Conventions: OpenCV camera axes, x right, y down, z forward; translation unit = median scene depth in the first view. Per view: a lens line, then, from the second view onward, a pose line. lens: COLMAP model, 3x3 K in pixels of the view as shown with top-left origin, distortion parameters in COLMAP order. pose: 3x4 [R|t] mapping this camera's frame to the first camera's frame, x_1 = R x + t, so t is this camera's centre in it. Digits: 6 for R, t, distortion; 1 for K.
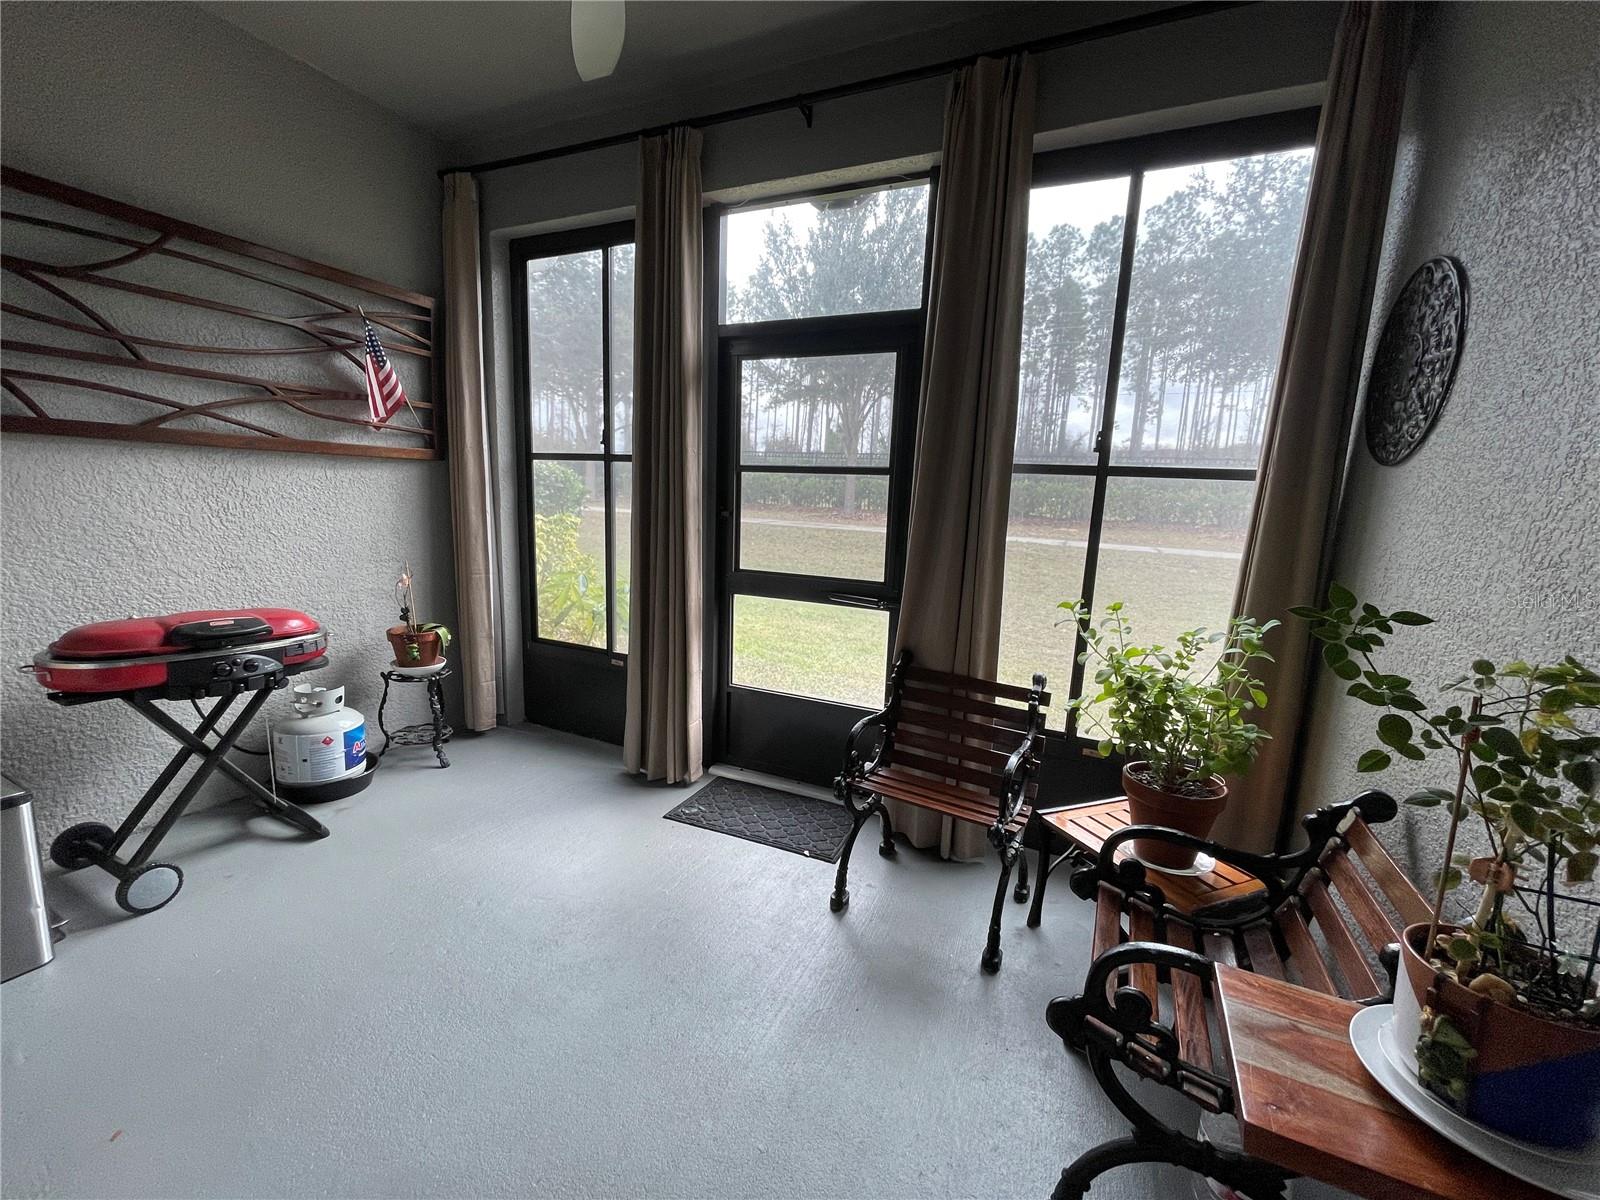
lens RADIAL K [[644.9, 0, 800.0], [0, 644.9, 600.0], [0, 0, 1]] dist [0.000083, 0.000144]
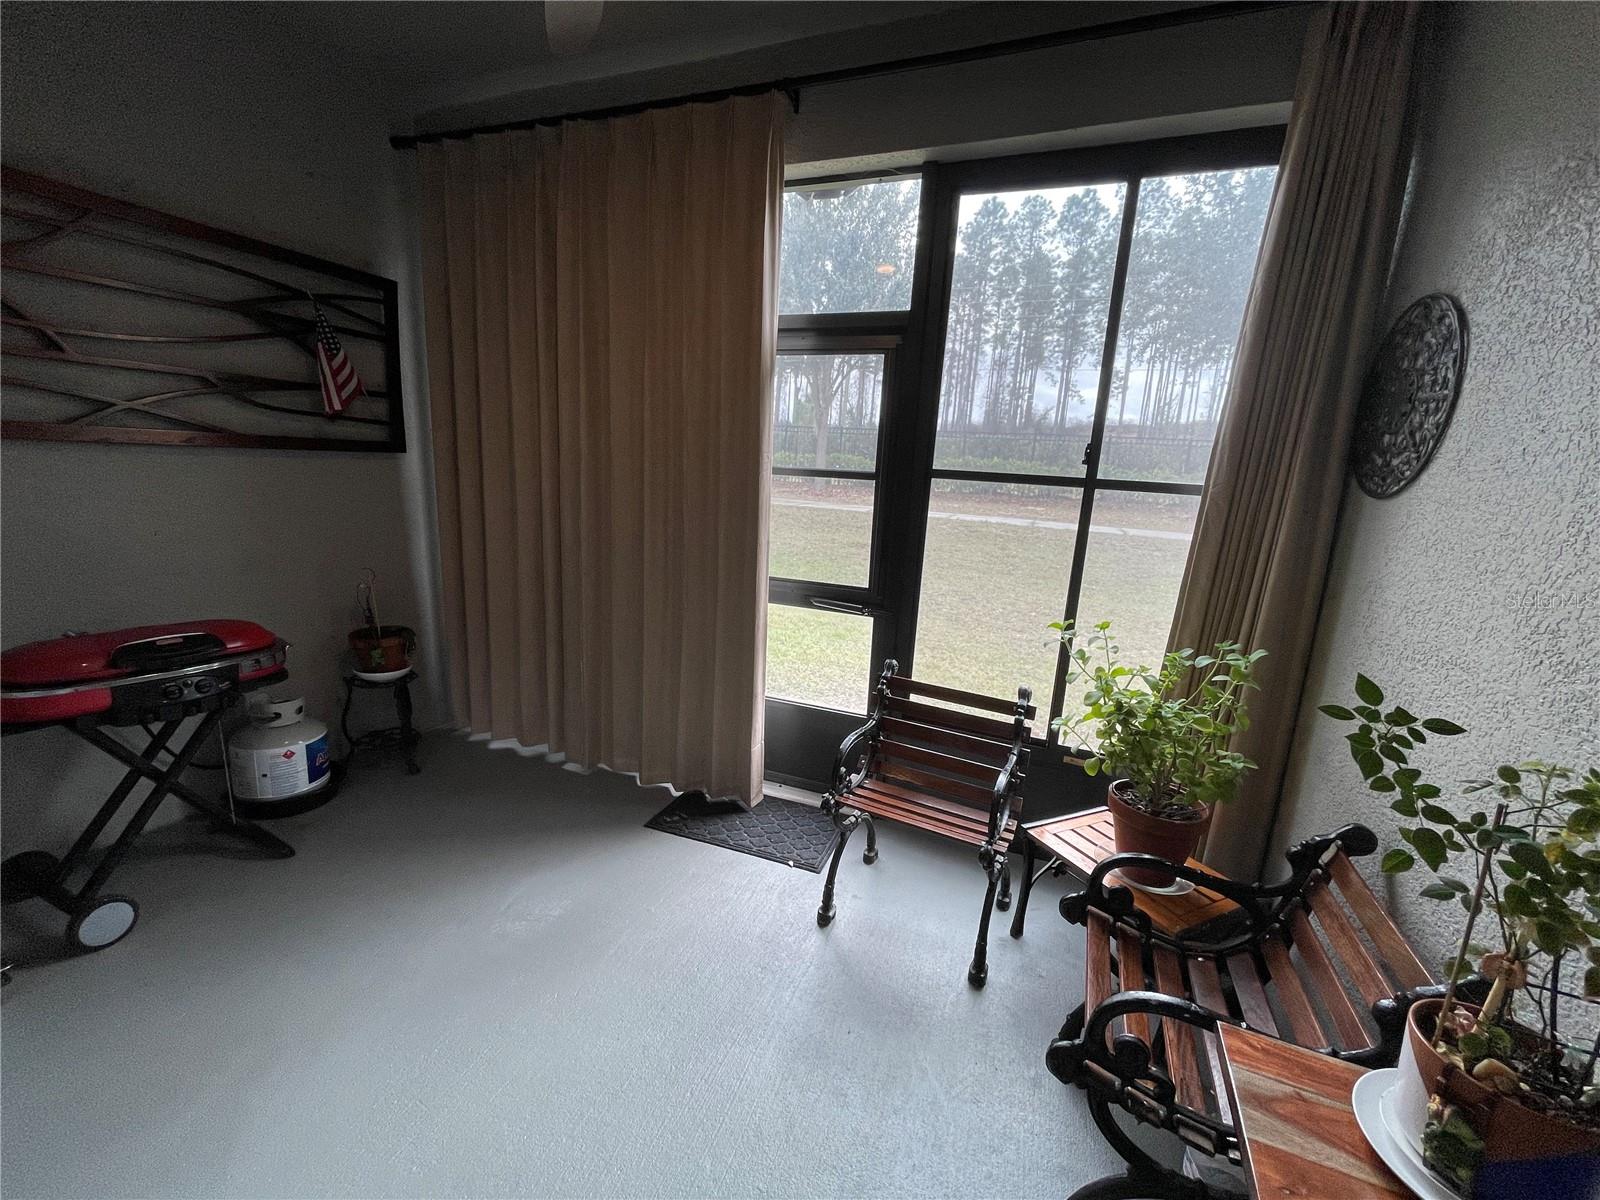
lens RADIAL K [[644.9, 0, 800.0], [0, 644.9, 600.0], [0, 0, 1]] dist [0.000083, 0.000144]
pose [[0.998665, -0.000186, 0.051657, -0.042010], [-0.002244, 0.998893, 0.046976, -0.092008], [-0.051608, -0.047029, 0.997559, 0.028819]]
